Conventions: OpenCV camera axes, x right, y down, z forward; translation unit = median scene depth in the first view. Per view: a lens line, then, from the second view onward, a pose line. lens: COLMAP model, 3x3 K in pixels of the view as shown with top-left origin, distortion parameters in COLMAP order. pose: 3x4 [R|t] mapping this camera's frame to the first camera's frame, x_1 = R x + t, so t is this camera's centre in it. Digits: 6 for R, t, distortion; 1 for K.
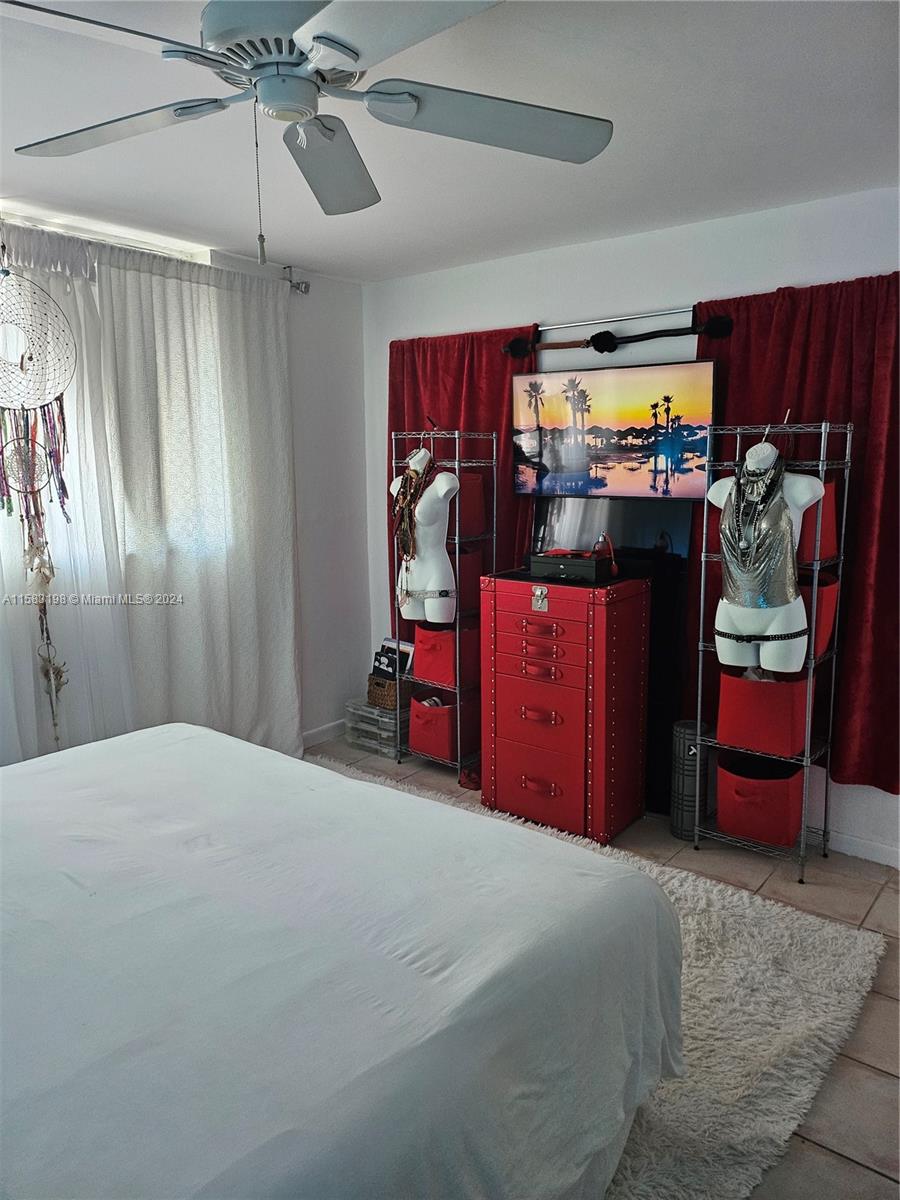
lens RADIAL K [[840.4, 0, 446.4], [0, 840.4, 597.3], [0, 0, 1]] dist [0.064986, -0.067856]
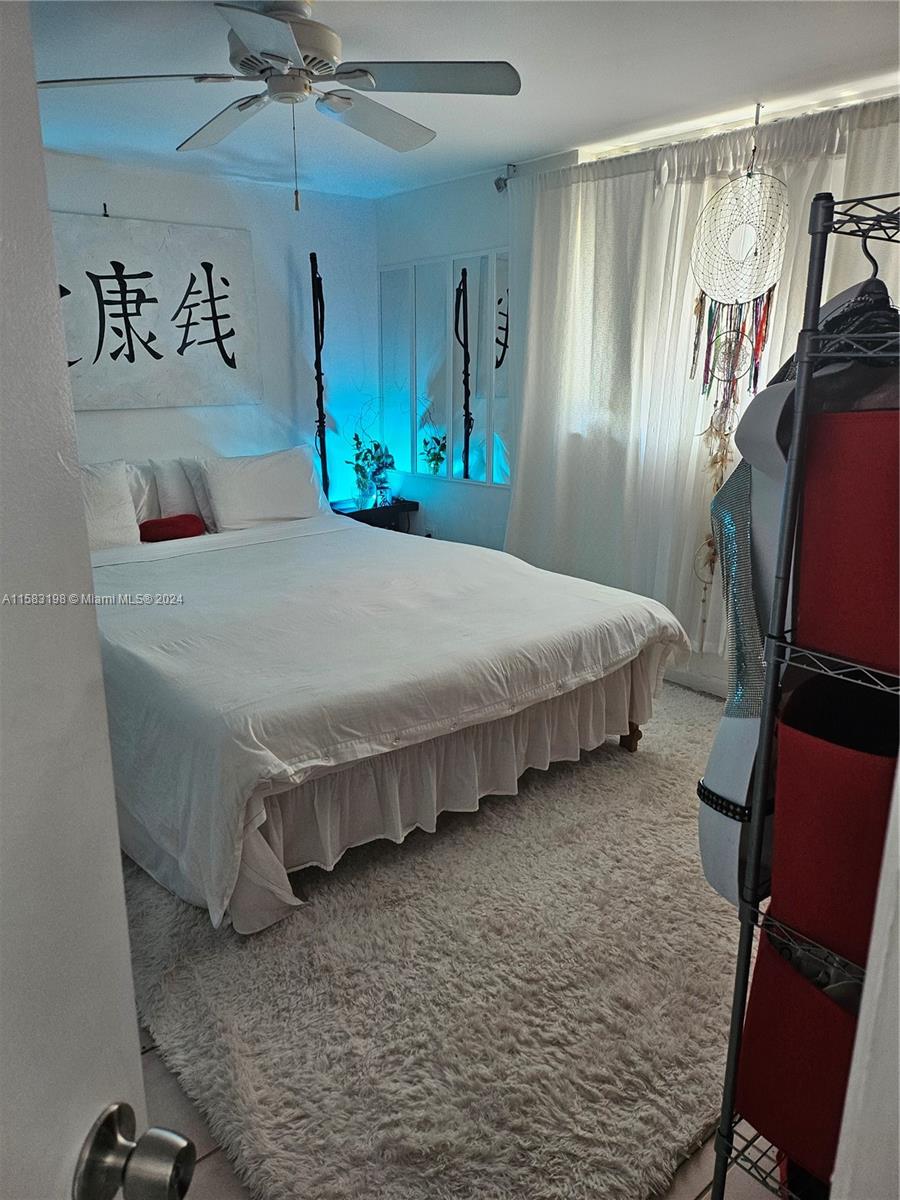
lens RADIAL K [[840.4, 0, 456.7], [0, 840.4, 593.6], [0, 0, 1]] dist [0.064986, -0.067856]
pose [[-0.185250, 0.271052, -0.944570, 0.709698], [-0.165366, 0.938902, 0.301857, -0.137894], [0.968678, 0.212119, -0.129109, 0.856298]]
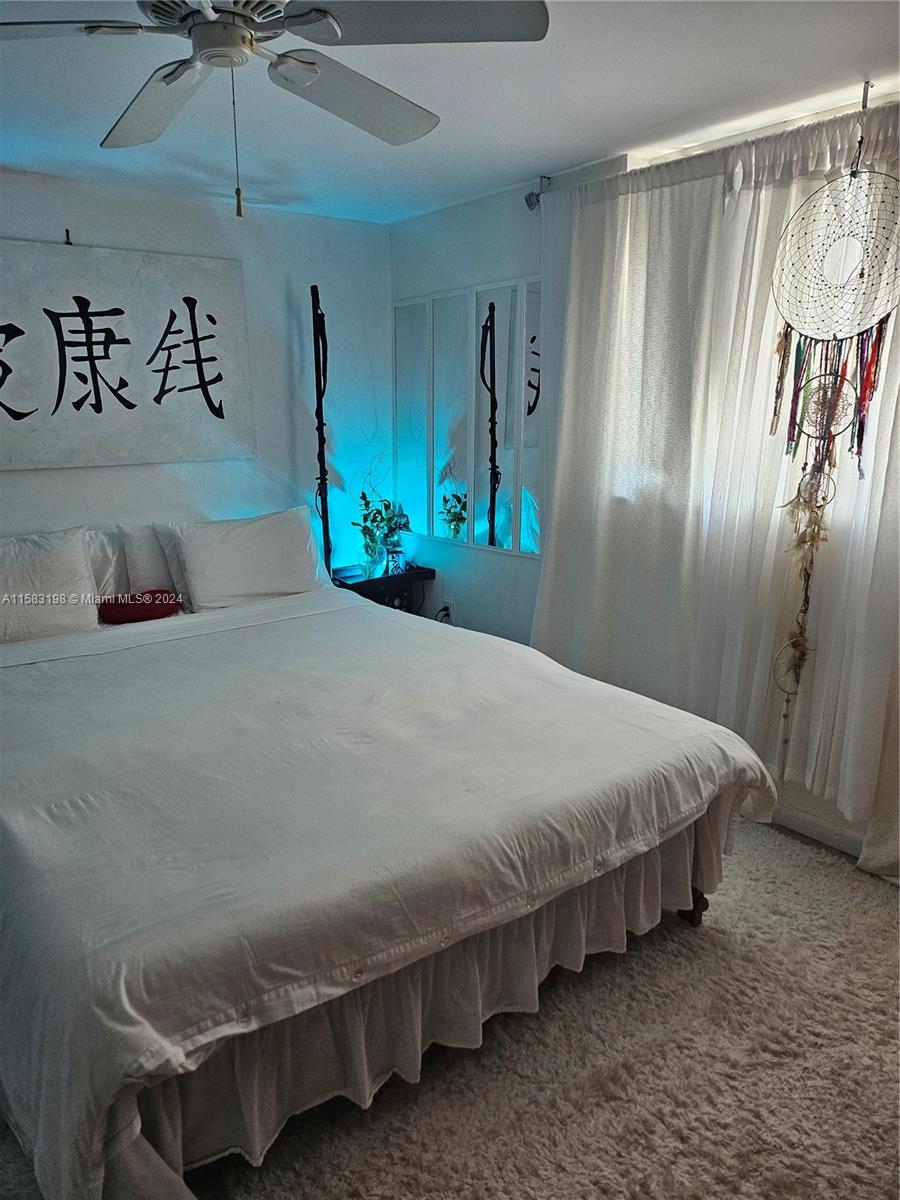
lens RADIAL K [[840.4, 0, 444.5], [0, 840.4, 609.5], [0, 0, 1]] dist [0.064986, -0.067856]
pose [[-0.244152, 0.245043, -0.938266, 0.462610], [-0.159795, 0.944155, 0.288162, -0.146287], [0.956481, 0.220286, -0.191361, 0.835470]]
